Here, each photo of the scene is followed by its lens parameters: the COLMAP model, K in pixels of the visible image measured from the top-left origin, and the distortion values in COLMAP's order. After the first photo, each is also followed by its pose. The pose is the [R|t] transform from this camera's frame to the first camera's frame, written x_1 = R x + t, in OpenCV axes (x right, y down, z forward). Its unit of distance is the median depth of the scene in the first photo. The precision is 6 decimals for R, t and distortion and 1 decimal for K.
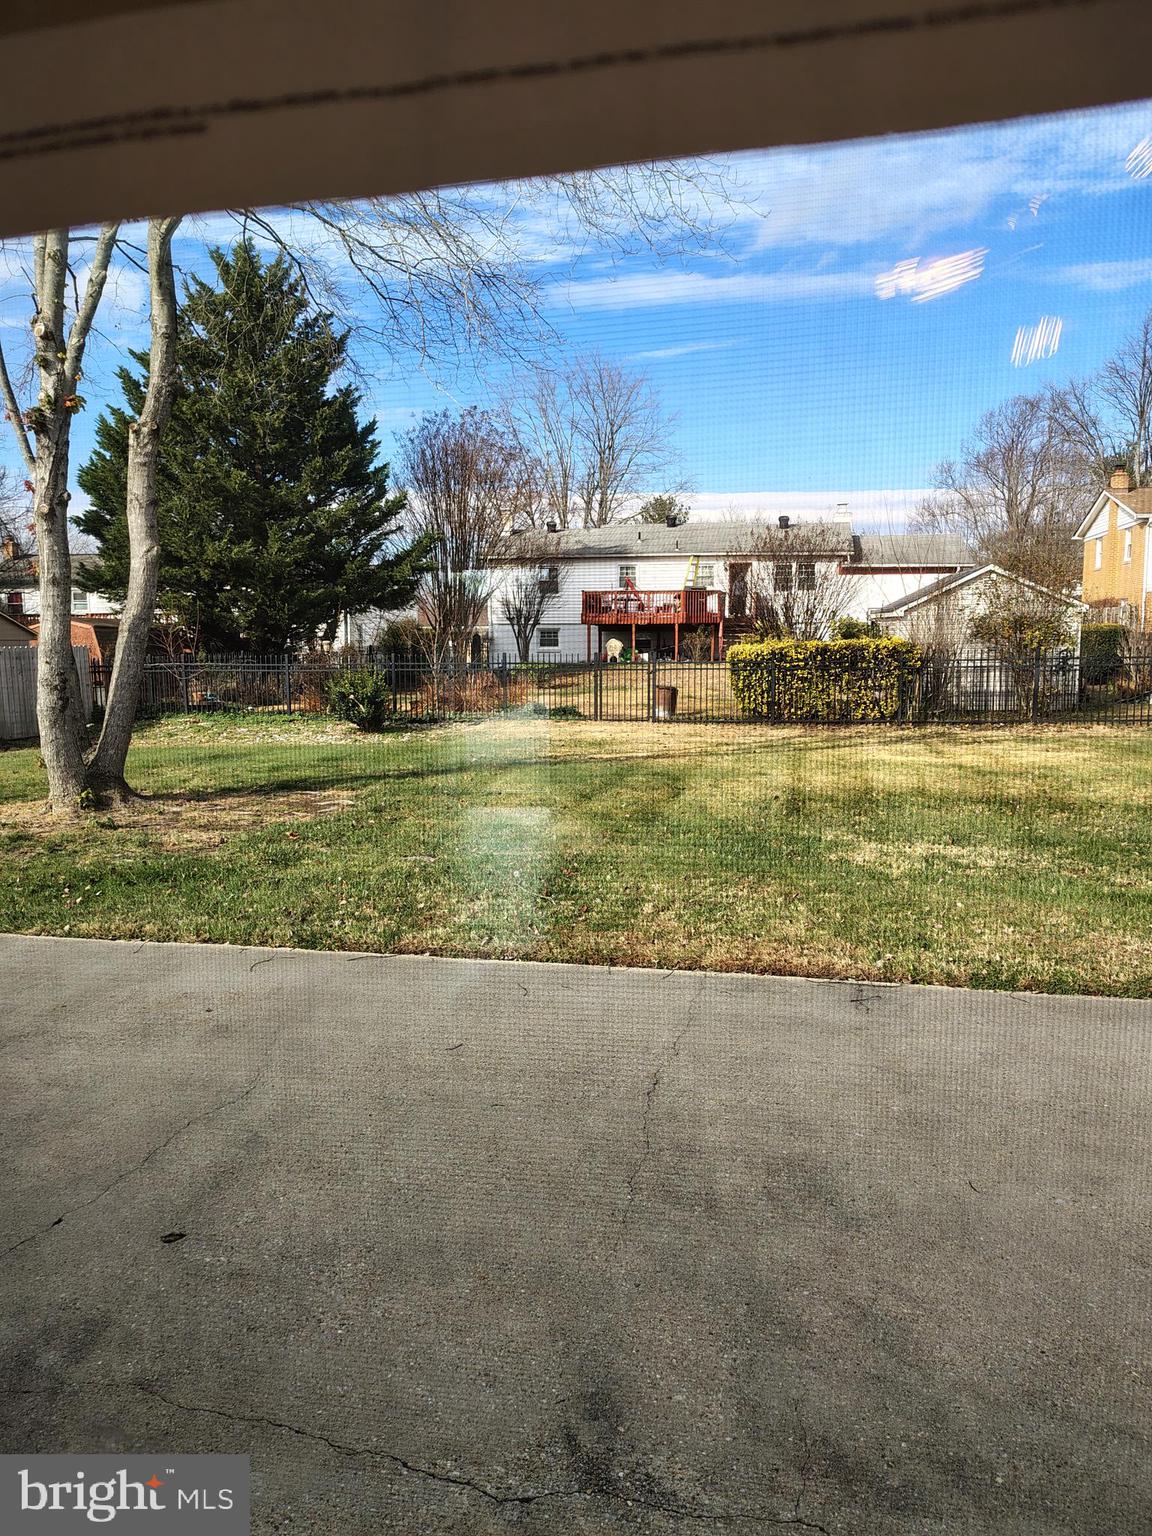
lens RADIAL K [[1046.2, 0, 567.2], [0, 1046.2, 762.7], [0, 0, 1]] dist [0.004525, 0.001141]
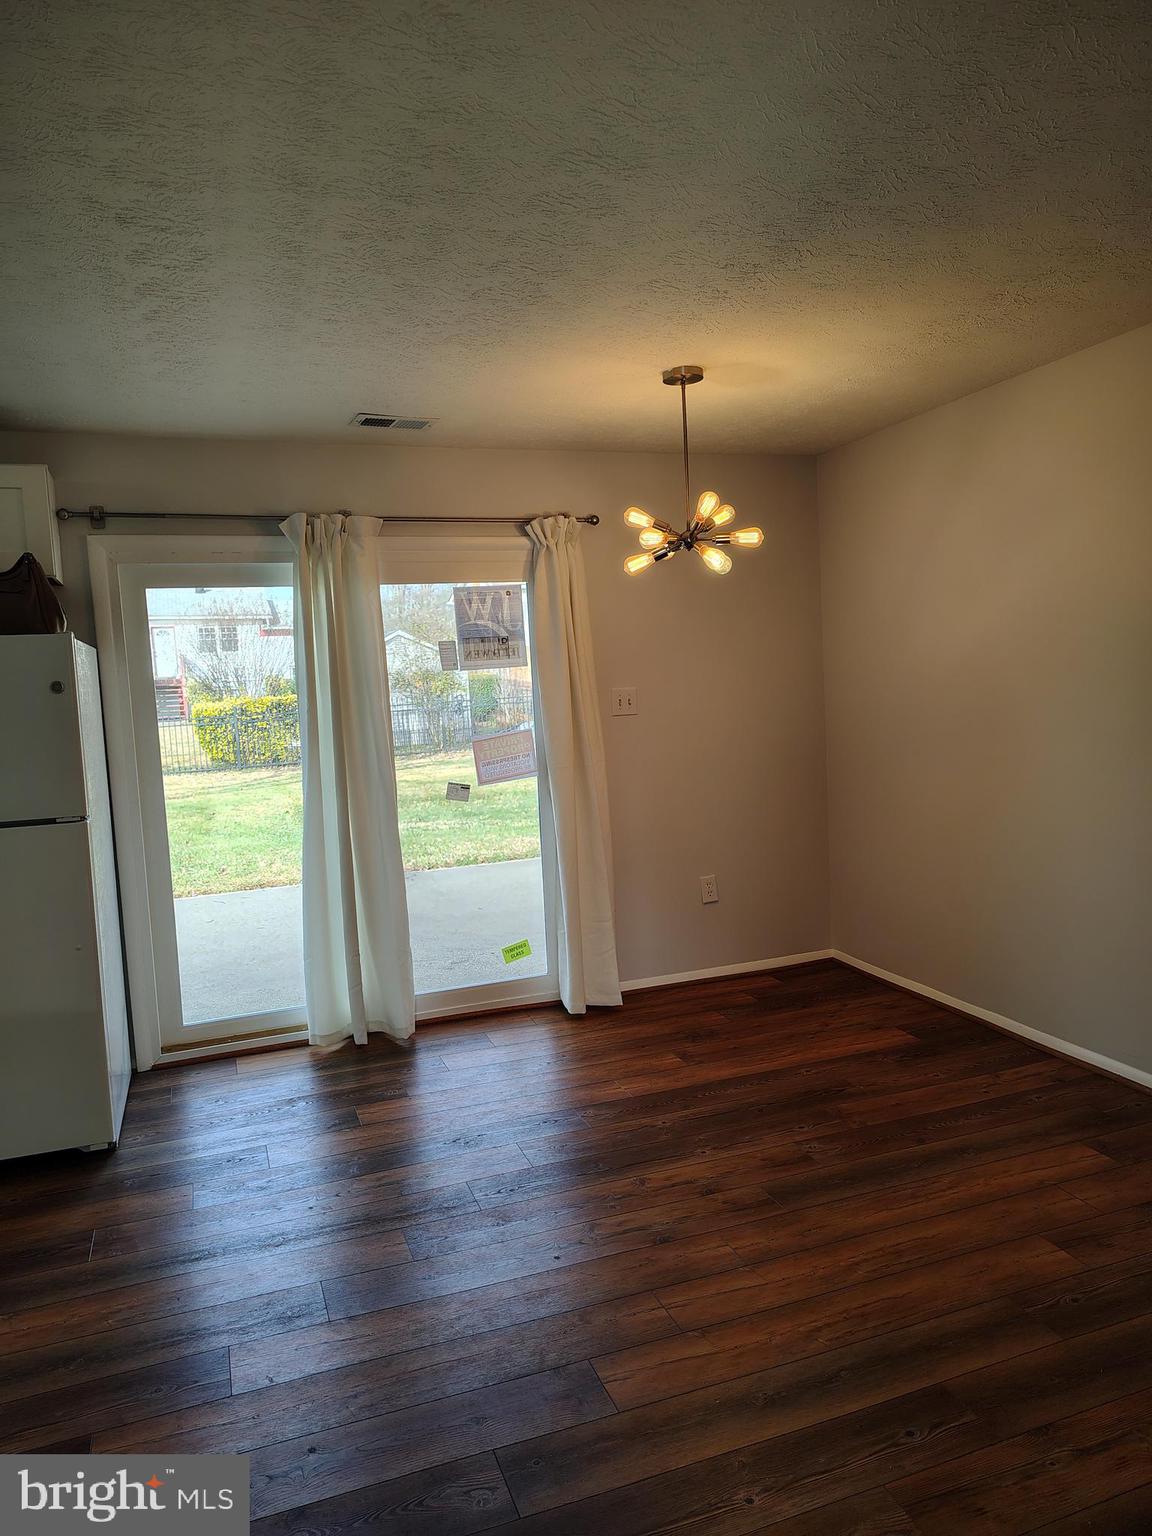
lens RADIAL K [[1046.2, 0, 567.2], [0, 1046.2, 762.7], [0, 0, 1]] dist [0.004525, 0.001141]
pose [[0.848988, -0.078122, 0.522605, -0.102183], [0.105413, 0.994171, -0.022631, 0.020178], [-0.517790, 0.074303, 0.852275, -0.180213]]
